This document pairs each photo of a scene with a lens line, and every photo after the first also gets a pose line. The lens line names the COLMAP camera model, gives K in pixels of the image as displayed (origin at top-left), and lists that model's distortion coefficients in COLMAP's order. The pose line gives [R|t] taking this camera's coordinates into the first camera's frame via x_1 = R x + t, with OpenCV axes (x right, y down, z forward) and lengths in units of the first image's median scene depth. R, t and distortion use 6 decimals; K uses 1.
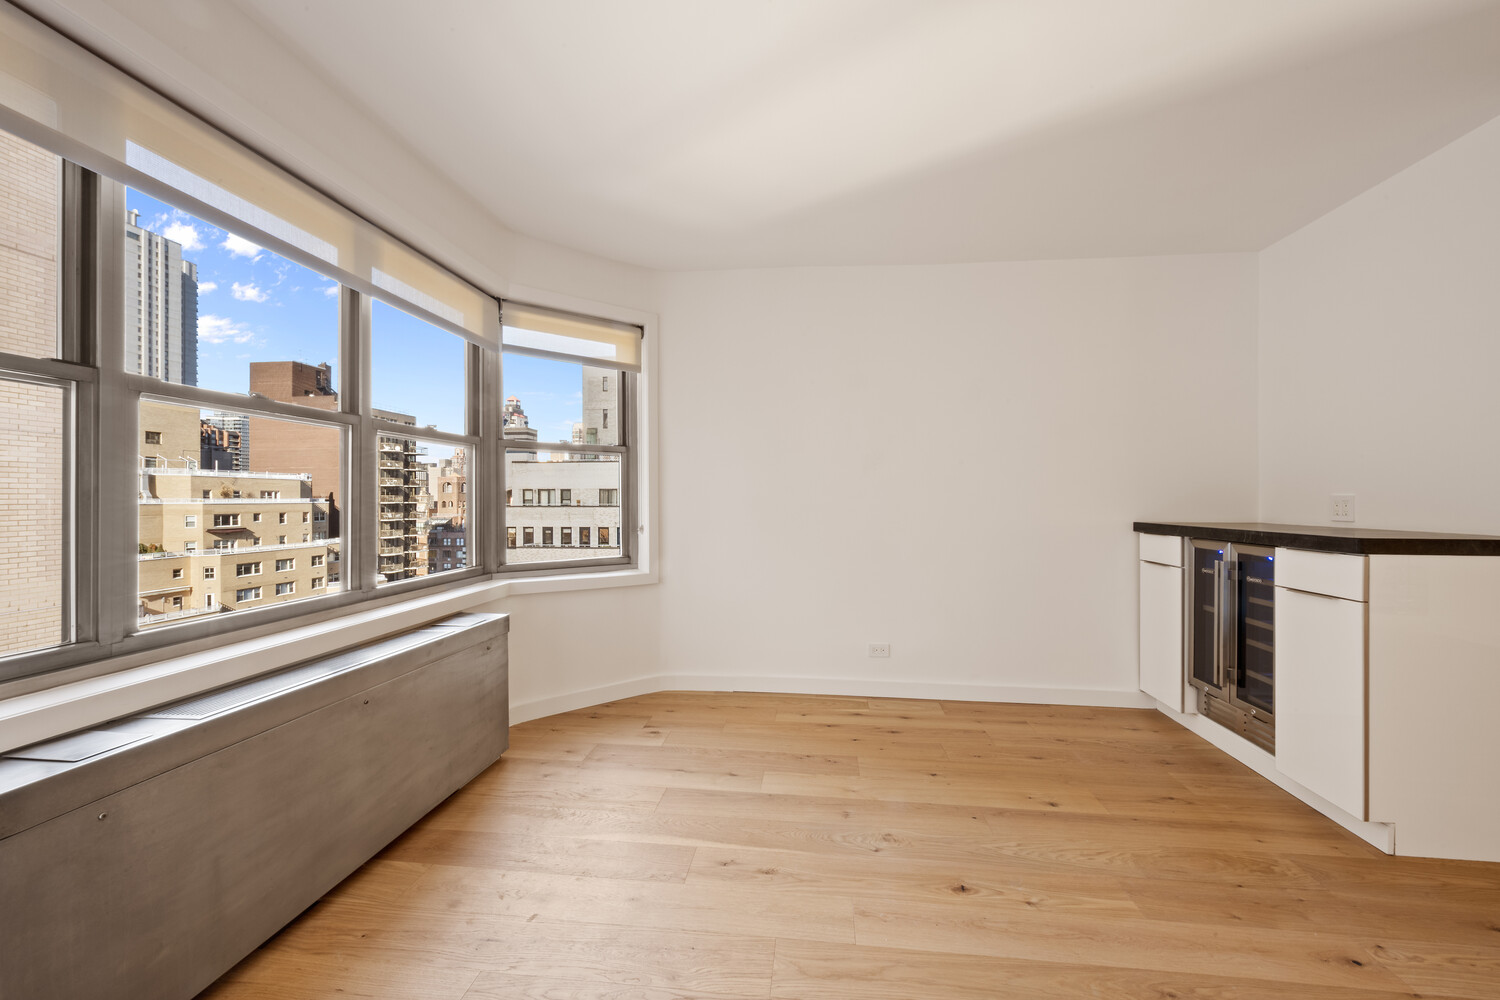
lens RADIAL K [[596.1, 0, 748.6], [0, 596.1, 502.9], [0, 0, 1]] dist [0.001075, -0.000009]
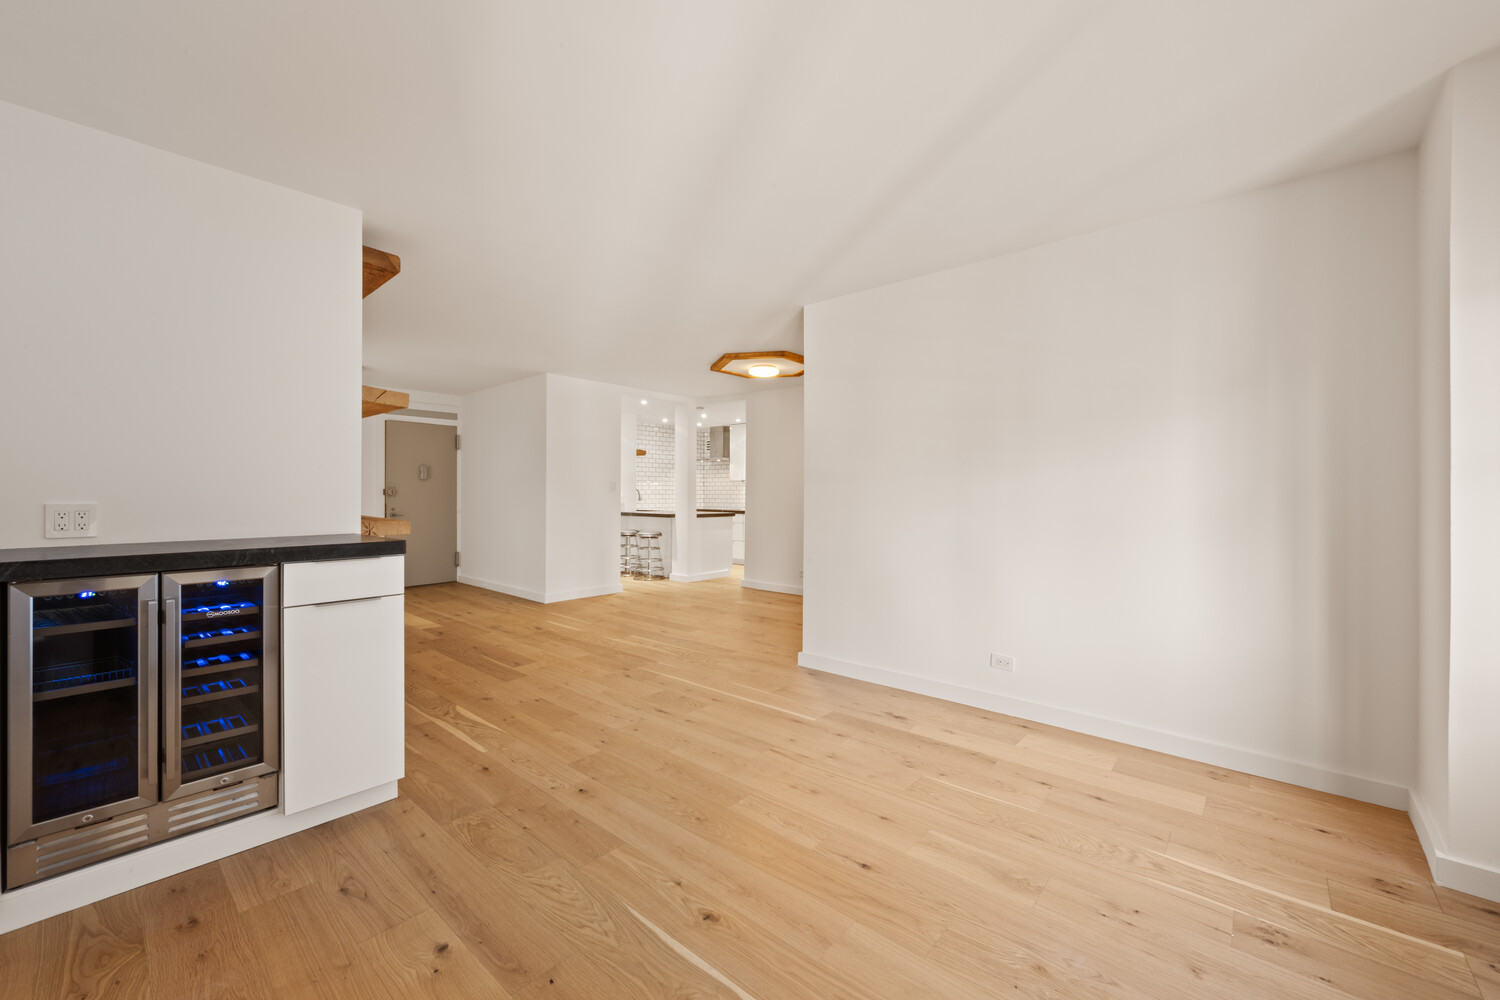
lens RADIAL K [[596.1, 0, 756.5], [0, 596.1, 486.7], [0, 0, 1]] dist [0.001075, -0.000009]
pose [[-0.829655, 0.000522, 0.558277, -0.238985], [0.002352, 0.999994, 0.002562, -0.050879], [-0.558272, 0.003439, -0.829651, 1.710767]]
